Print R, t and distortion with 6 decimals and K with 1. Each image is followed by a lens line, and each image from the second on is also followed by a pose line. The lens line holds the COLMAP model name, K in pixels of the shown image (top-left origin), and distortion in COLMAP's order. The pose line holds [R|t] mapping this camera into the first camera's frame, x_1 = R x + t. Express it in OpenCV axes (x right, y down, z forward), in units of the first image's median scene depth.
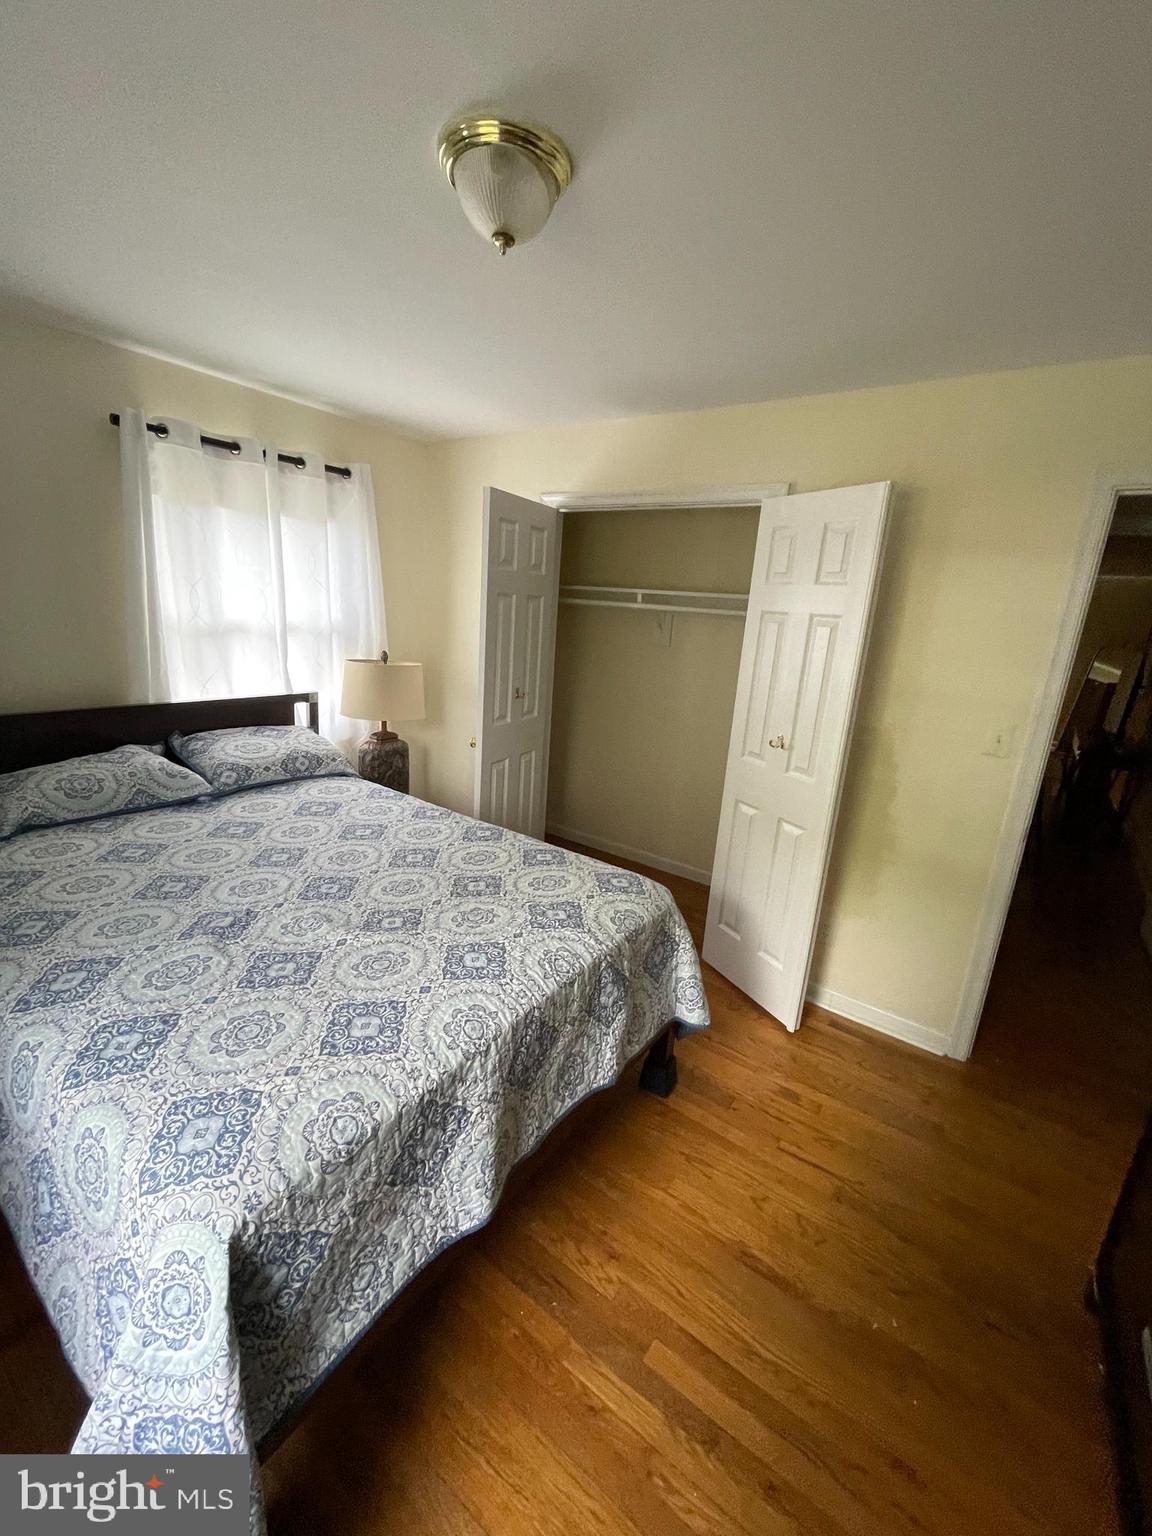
lens RADIAL K [[622.2, 0, 578.7], [0, 622.2, 766.5], [0, 0, 1]] dist [-0.003178, -0.000216]
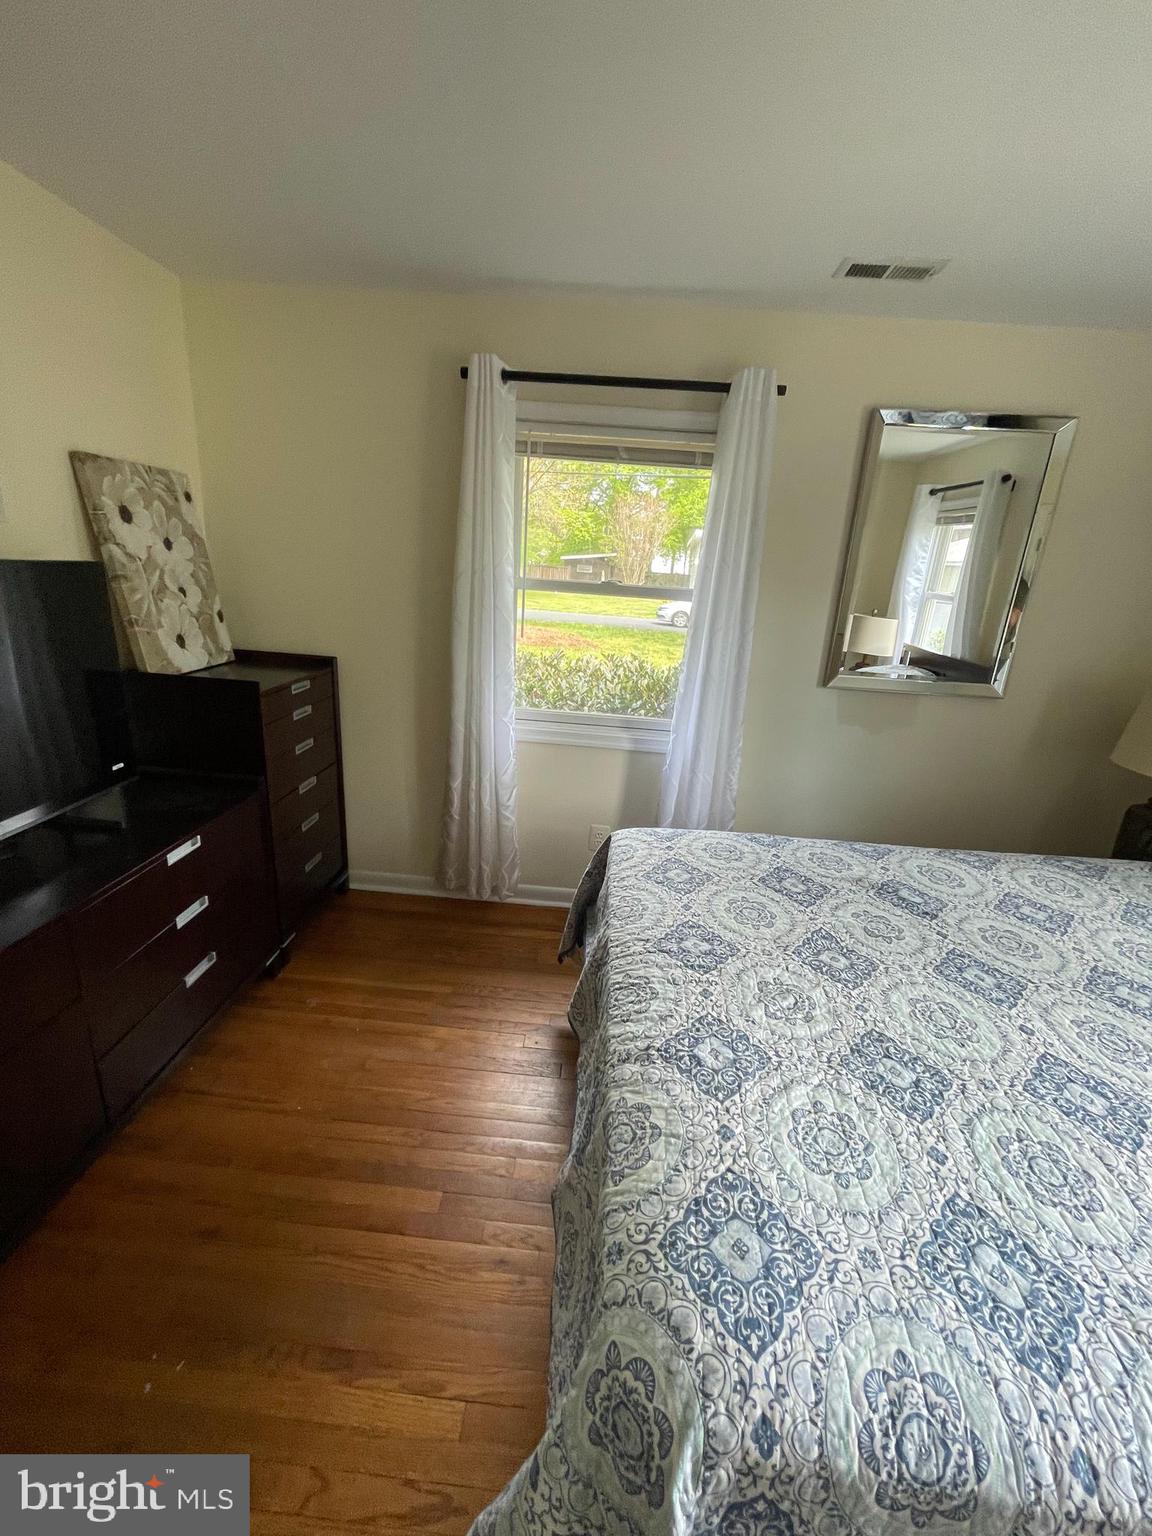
lens RADIAL K [[622.2, 0, 578.7], [0, 622.2, 766.5], [0, 0, 1]] dist [-0.003178, -0.000216]
pose [[-0.838742, 0.043149, -0.542817, 0.432548], [-0.253245, 0.851580, 0.458997, -0.264584], [0.482057, 0.522446, -0.703329, 1.368131]]
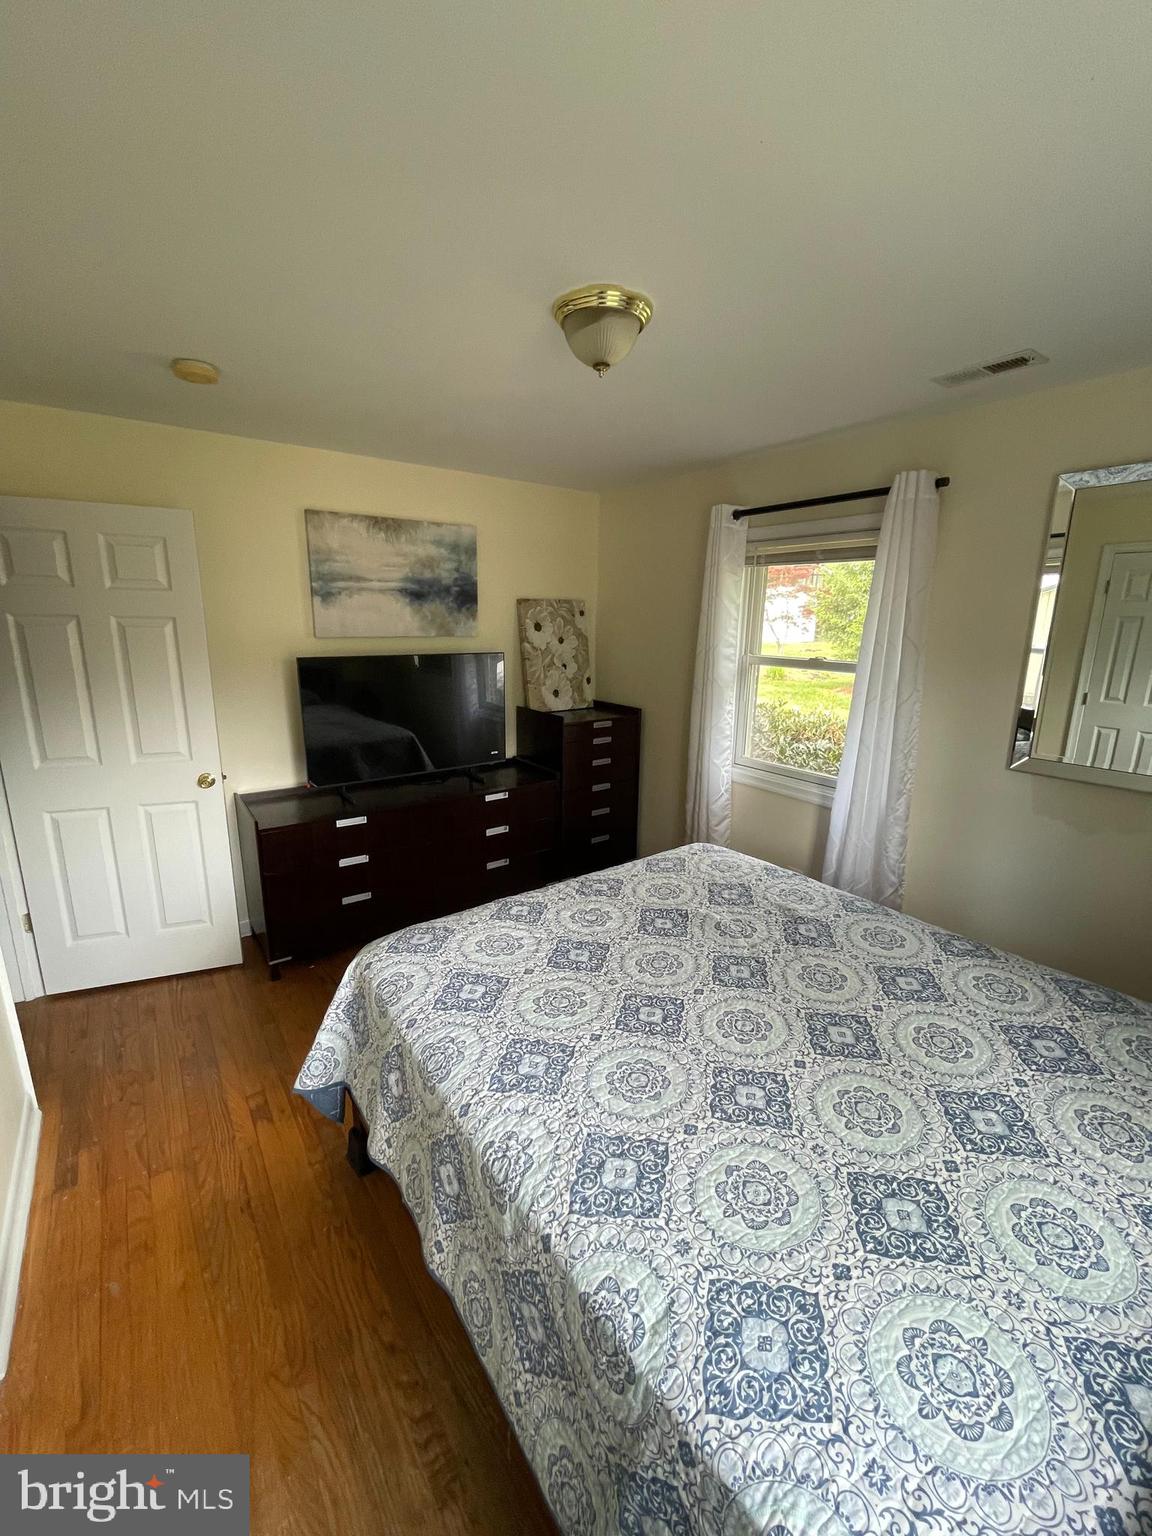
lens RADIAL K [[621.4, 0, 579.4], [0, 621.4, 766.2], [0, 0, 1]] dist [0.000982, -0.002526]
pose [[-0.946718, -0.150707, 0.284627, -0.464870], [0.004215, 0.877885, 0.478853, -0.583466], [-0.322036, 0.454538, -0.830474, 1.995128]]
